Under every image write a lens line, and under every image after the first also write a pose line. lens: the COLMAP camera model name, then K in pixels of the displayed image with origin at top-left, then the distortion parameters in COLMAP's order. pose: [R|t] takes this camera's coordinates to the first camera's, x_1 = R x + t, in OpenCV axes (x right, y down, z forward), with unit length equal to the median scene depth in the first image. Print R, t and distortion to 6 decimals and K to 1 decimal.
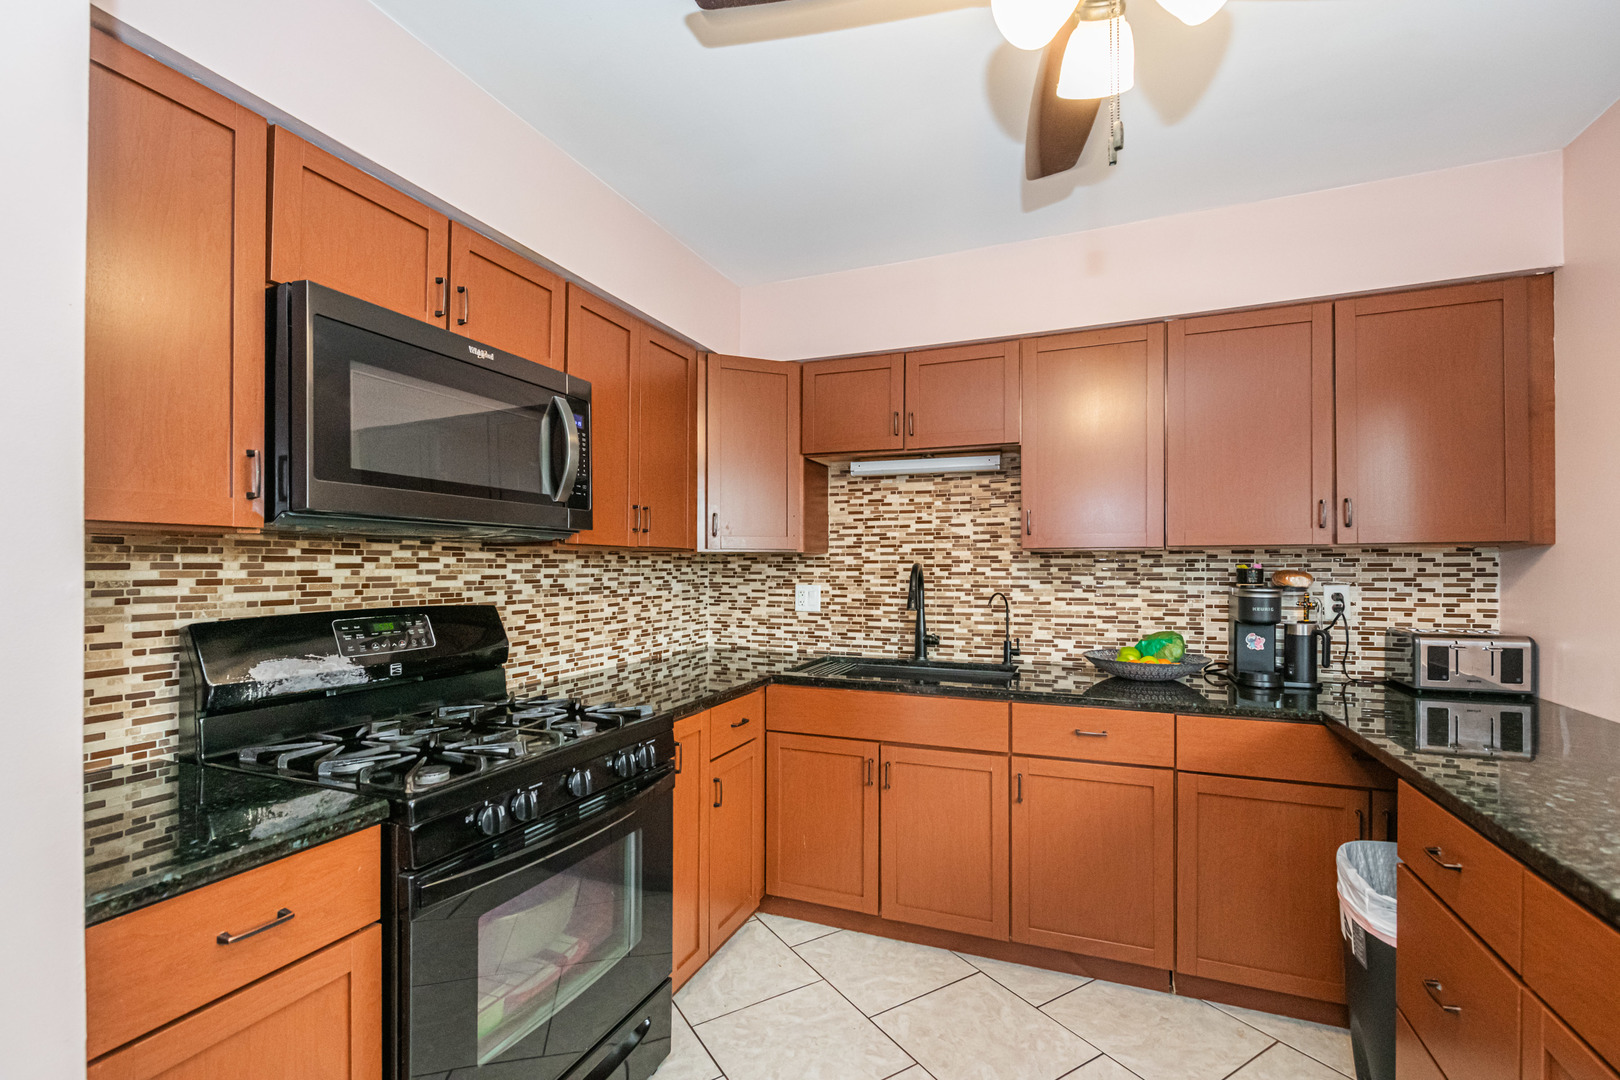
lens RADIAL K [[701.1, 0, 804.5], [0, 701.1, 566.1], [0, 0, 1]] dist [0.002094, -0.005637]
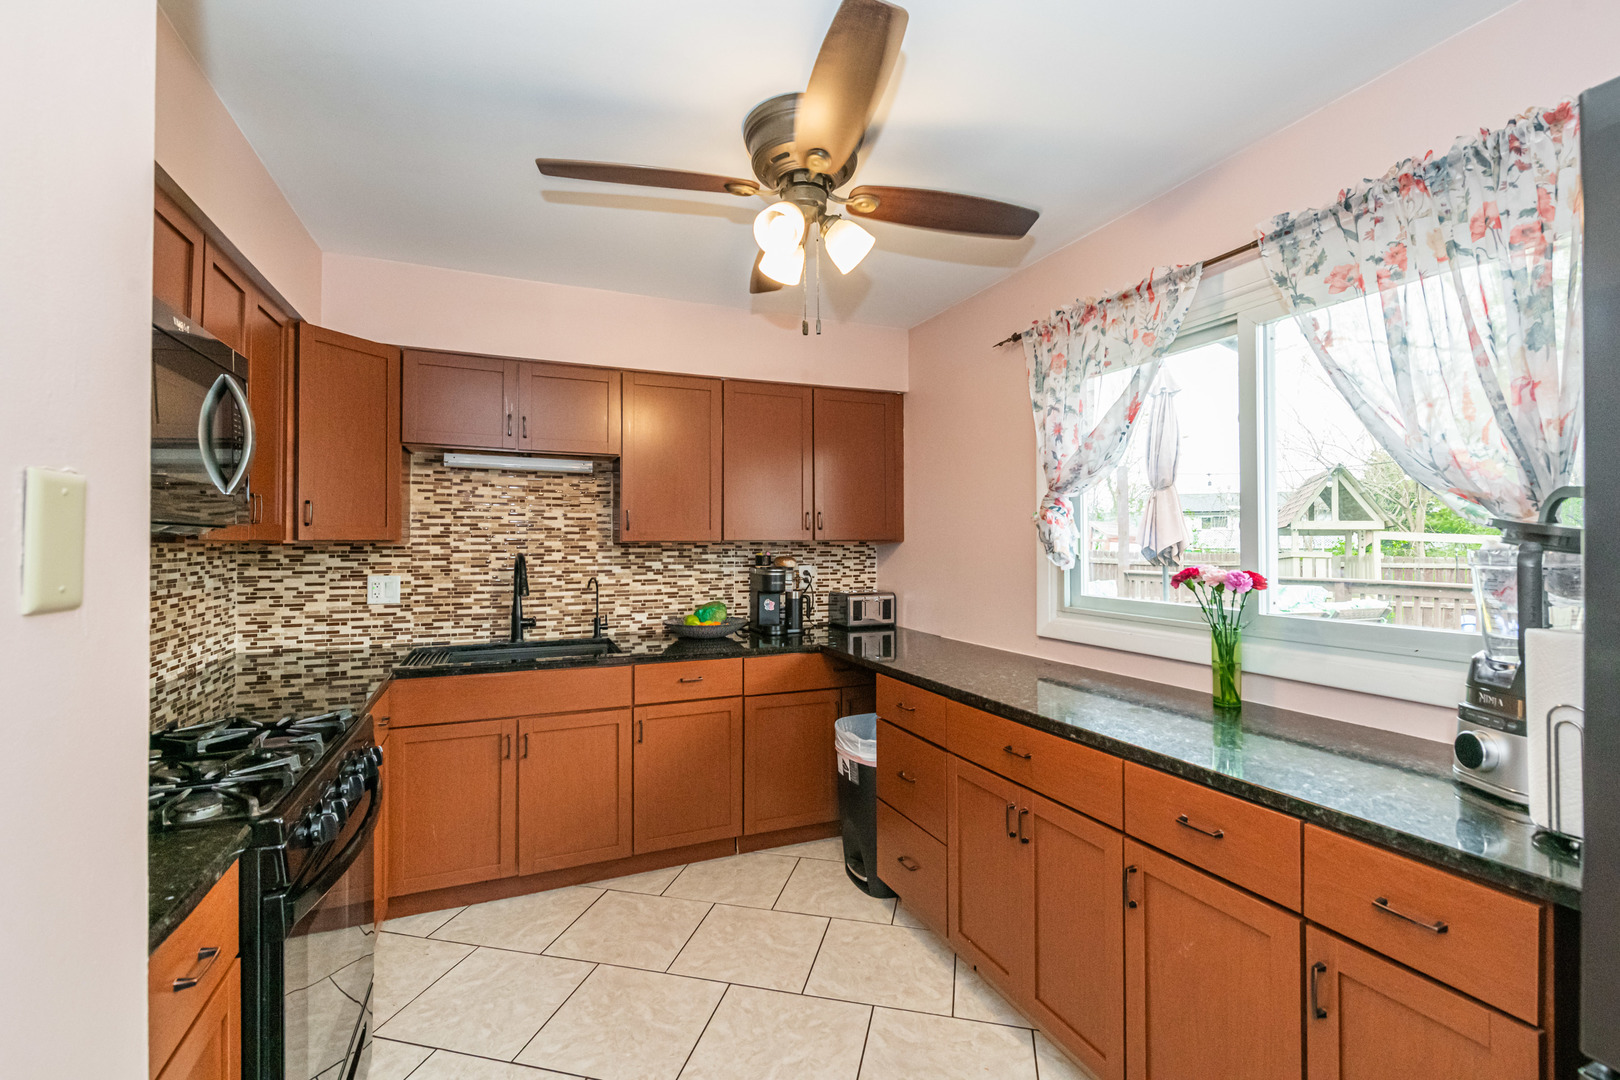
lens RADIAL K [[695.8, 0, 810.0], [0, 695.8, 540.0], [0, 0, 1]] dist [0.002861, -0.005384]
pose [[0.699165, 0.003254, 0.714953, -0.293717], [0.000178, 0.999989, -0.004725, -0.018899], [-0.714960, 0.003431, 0.699156, -0.078597]]
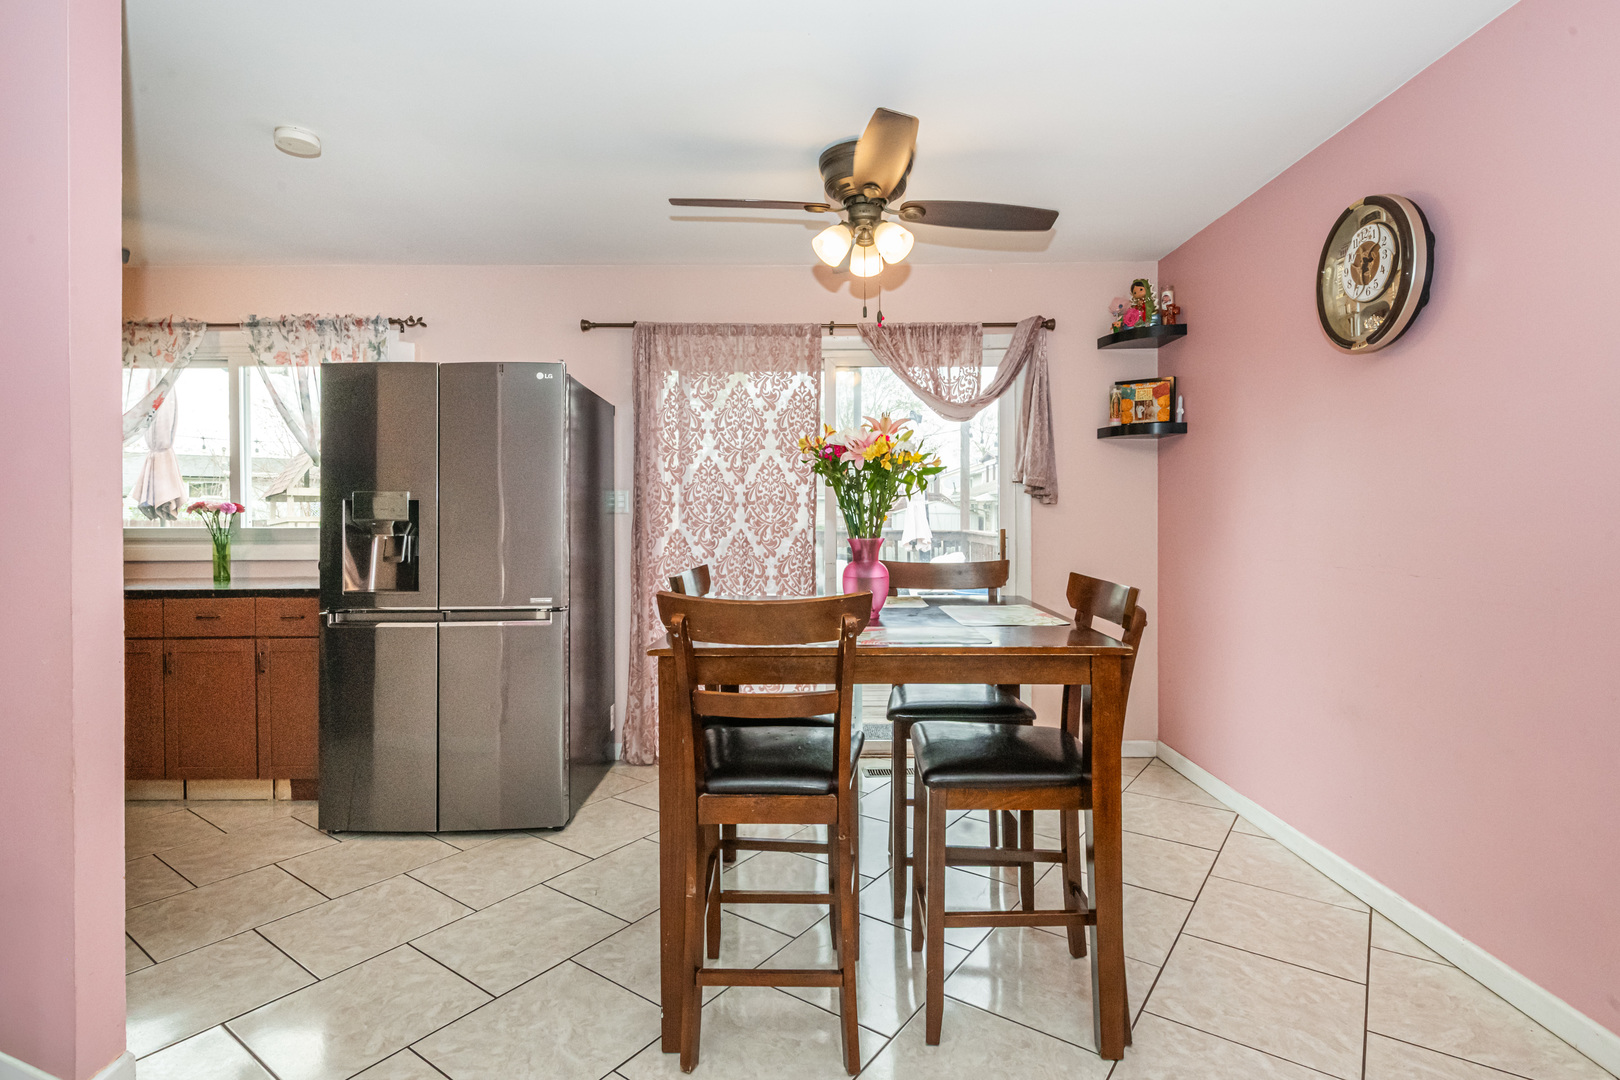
lens RADIAL K [[798.3, 0, 803.0], [0, 798.3, 513.8], [0, 0, 1]] dist [0.003714, 0.000092]
pose [[-0.383985, 0.001883, 0.923337, -1.189325], [0.004534, 0.999990, -0.000154, 0.031289], [-0.923328, 0.004127, -0.383990, -0.291779]]
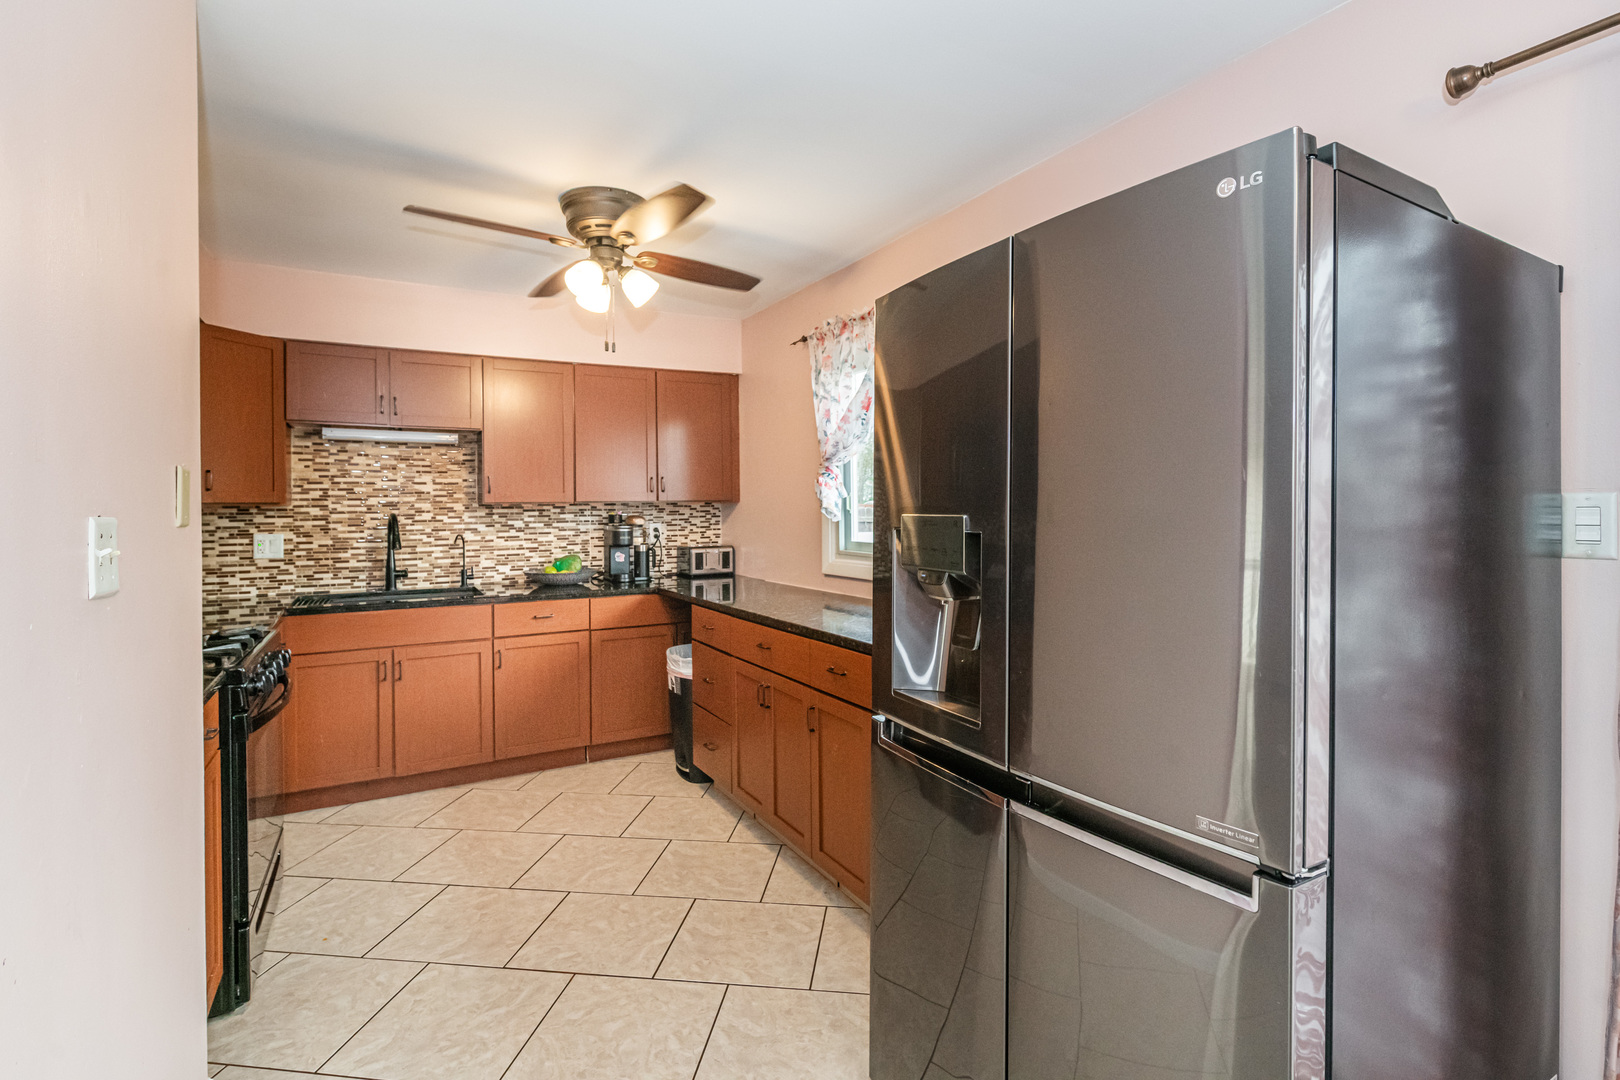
lens RADIAL K [[764.6, 0, 815.3], [0, 764.6, 511.5], [0, 0, 1]] dist [0.000947, -0.000540]
pose [[0.614195, -0.009793, 0.789093, -0.455616], [0.008548, 0.999947, 0.005757, -0.009070], [-0.789108, 0.003209, 0.614247, -0.448323]]
